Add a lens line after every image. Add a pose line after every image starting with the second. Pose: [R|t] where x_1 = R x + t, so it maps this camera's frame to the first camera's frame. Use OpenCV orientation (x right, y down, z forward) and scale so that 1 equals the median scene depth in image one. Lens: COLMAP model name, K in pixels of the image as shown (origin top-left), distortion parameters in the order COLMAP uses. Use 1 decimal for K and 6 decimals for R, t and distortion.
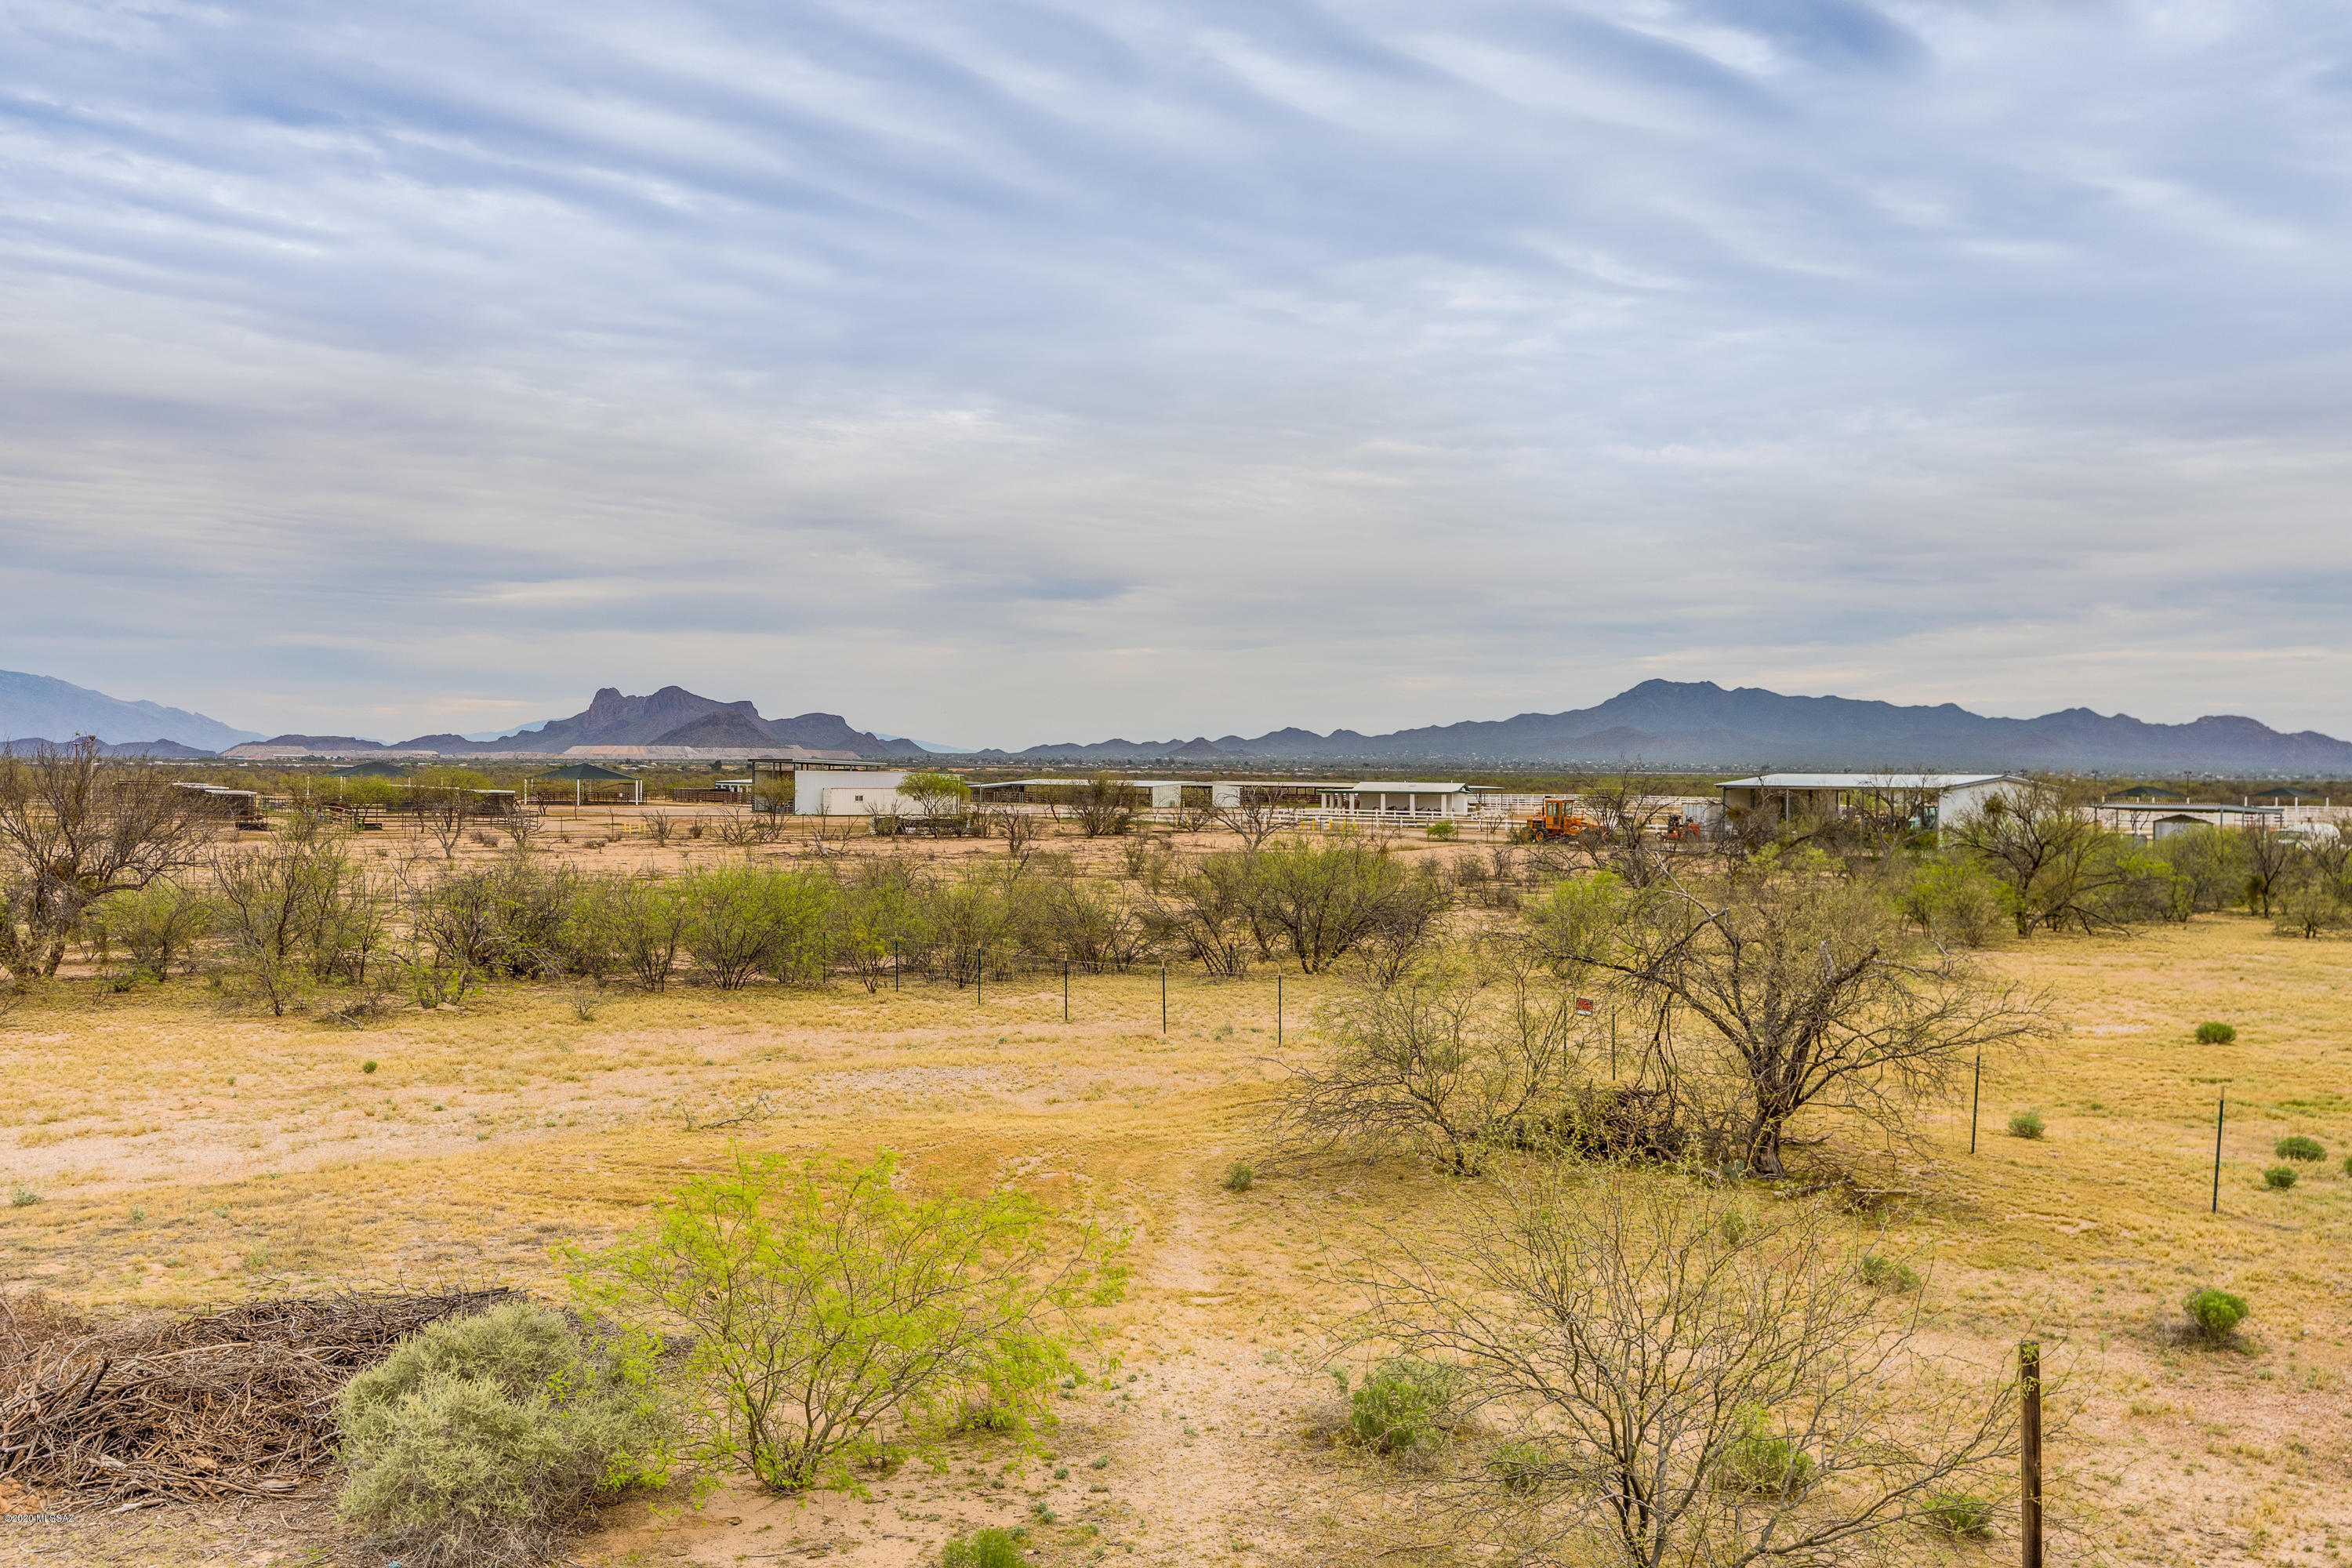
lens RADIAL K [[2076.0, 0, 1188.7], [0, 2076.0, 790.5], [0, 0, 1]] dist [0.002211, -0.010606]
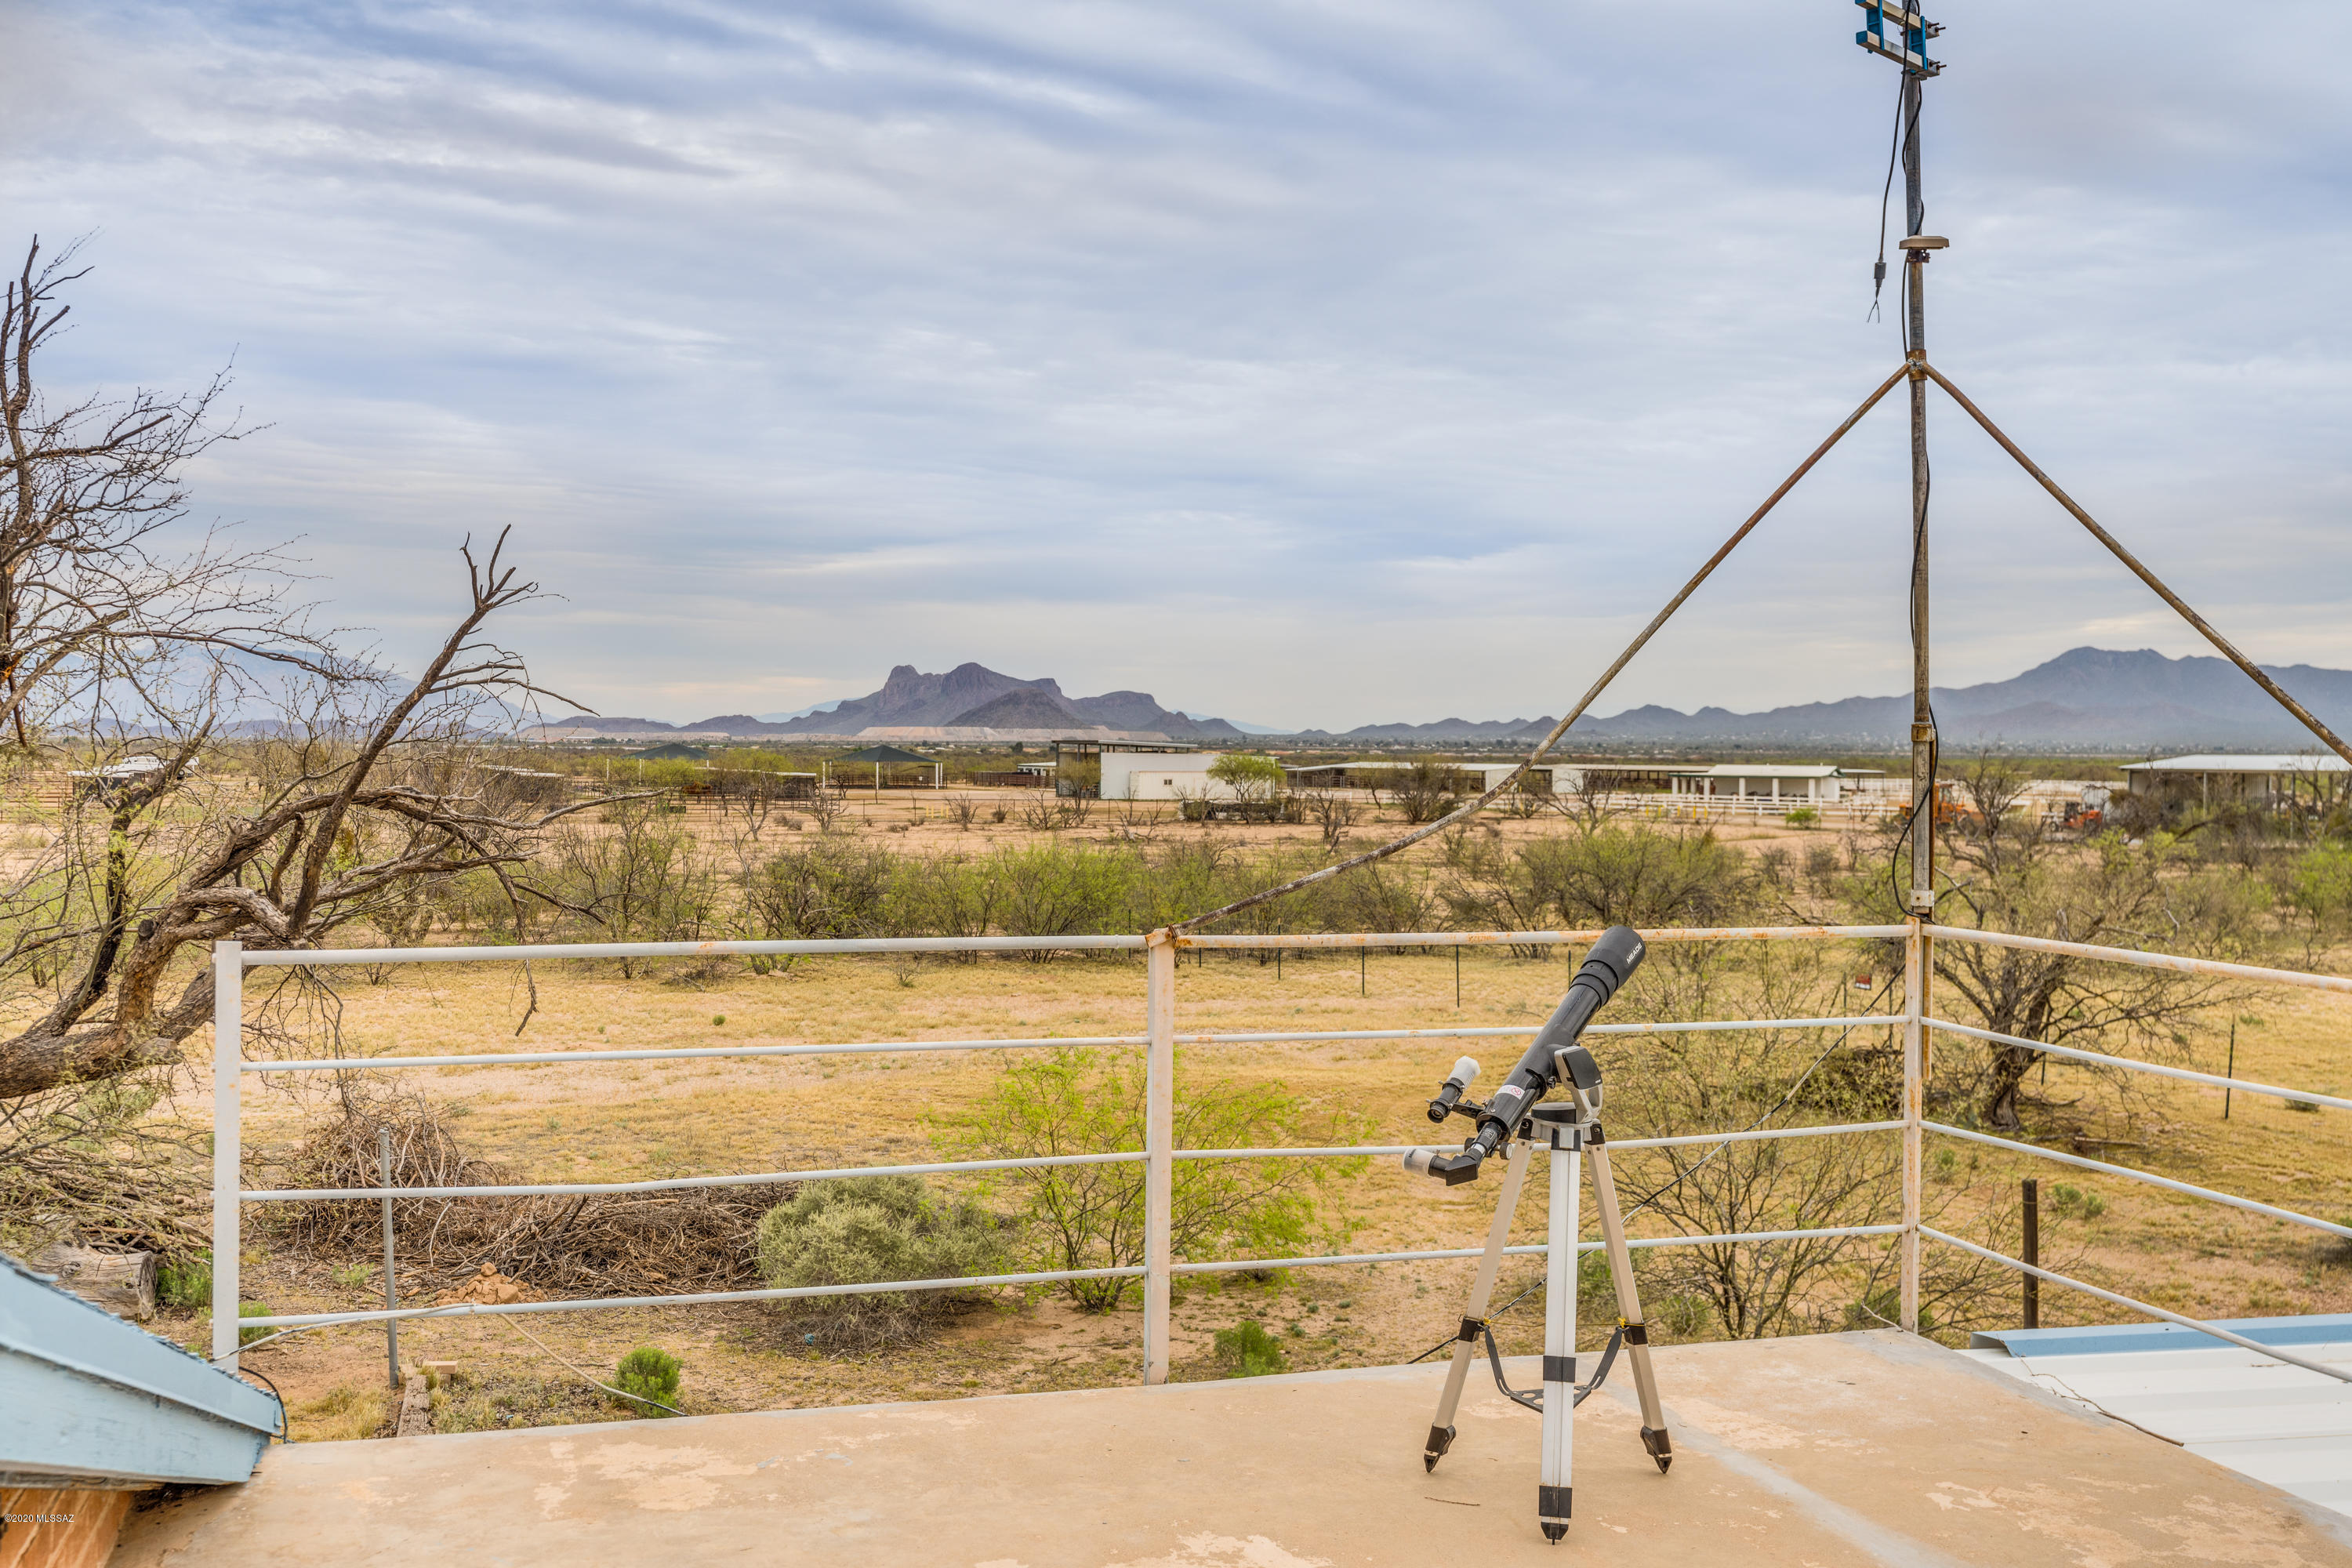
lens RADIAL K [[2295.2, 0, 1170.0], [0, 2295.2, 778.7], [0, 0, 1]] dist [0.015742, 0.000000]
pose [[0.987664, 0.001382, -0.156580, 0.042145], [-0.001159, 0.999998, 0.001517, 0.005347], [0.156582, -0.001316, 0.987664, -0.227230]]
